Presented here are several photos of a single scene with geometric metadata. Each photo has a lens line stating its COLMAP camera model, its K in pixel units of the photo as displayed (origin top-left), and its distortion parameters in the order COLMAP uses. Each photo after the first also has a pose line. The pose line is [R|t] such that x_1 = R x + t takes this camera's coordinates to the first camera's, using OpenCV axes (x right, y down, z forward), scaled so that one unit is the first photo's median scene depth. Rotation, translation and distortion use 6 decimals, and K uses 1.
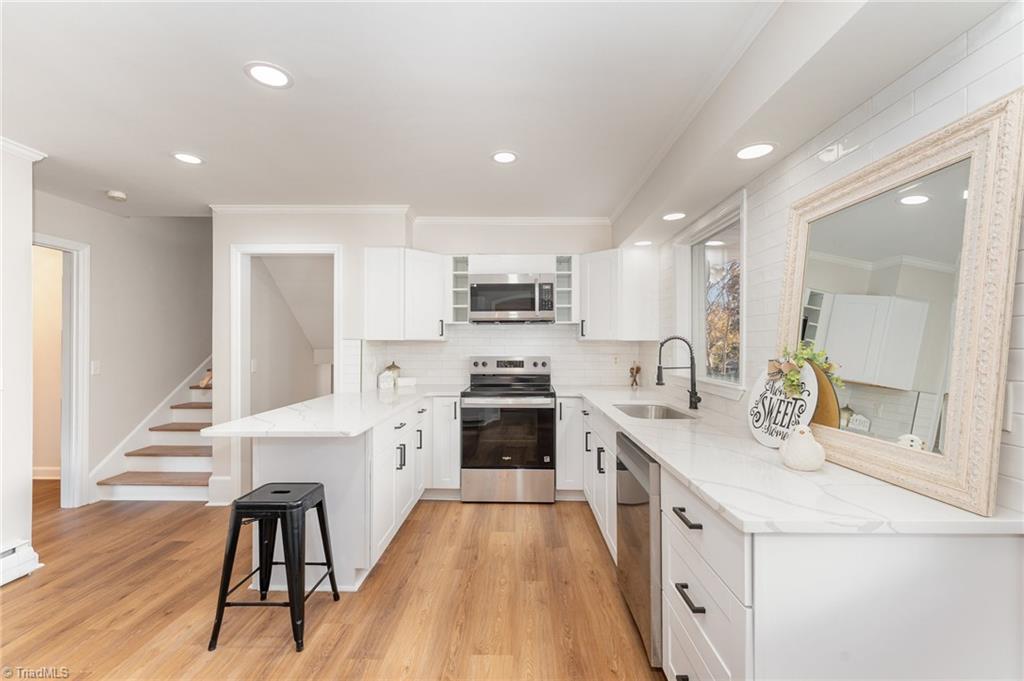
lens RADIAL K [[442.2, 0, 512.5], [0, 442.2, 333.9], [0, 0, 1]] dist [0.000186, -0.000127]
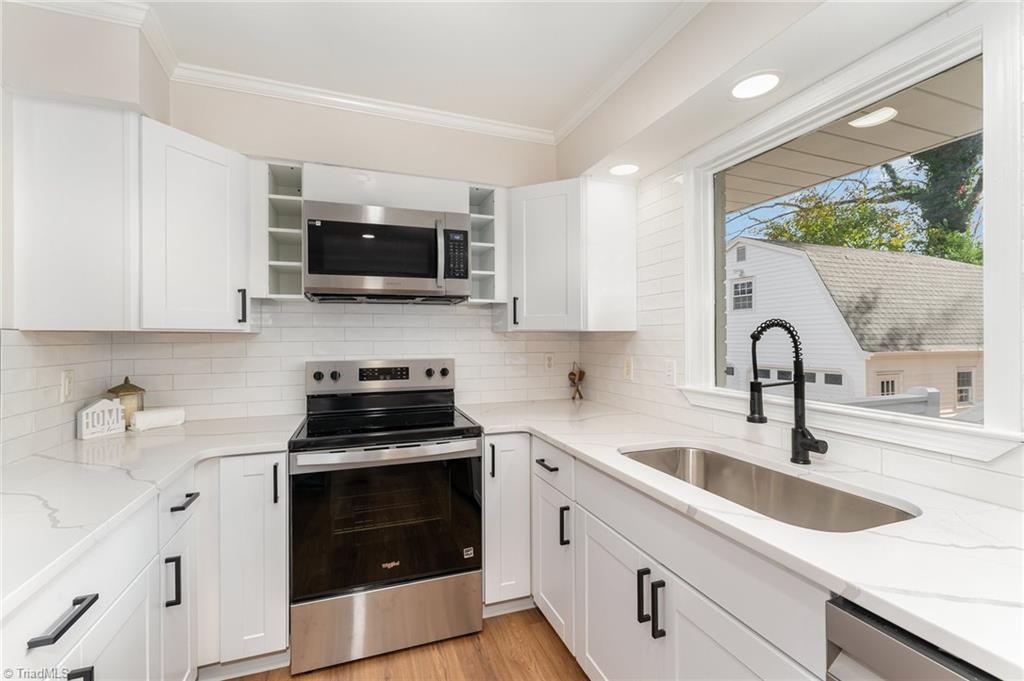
lens RADIAL K [[442.2, 0, 512.5], [0, 442.2, 333.9], [0, 0, 1]] dist [0.000186, -0.000127]
pose [[0.933332, -0.002676, 0.359004, -0.058648], [-0.002385, 0.999904, 0.013653, 0.009855], [-0.359006, -0.013599, 0.933236, 0.443522]]
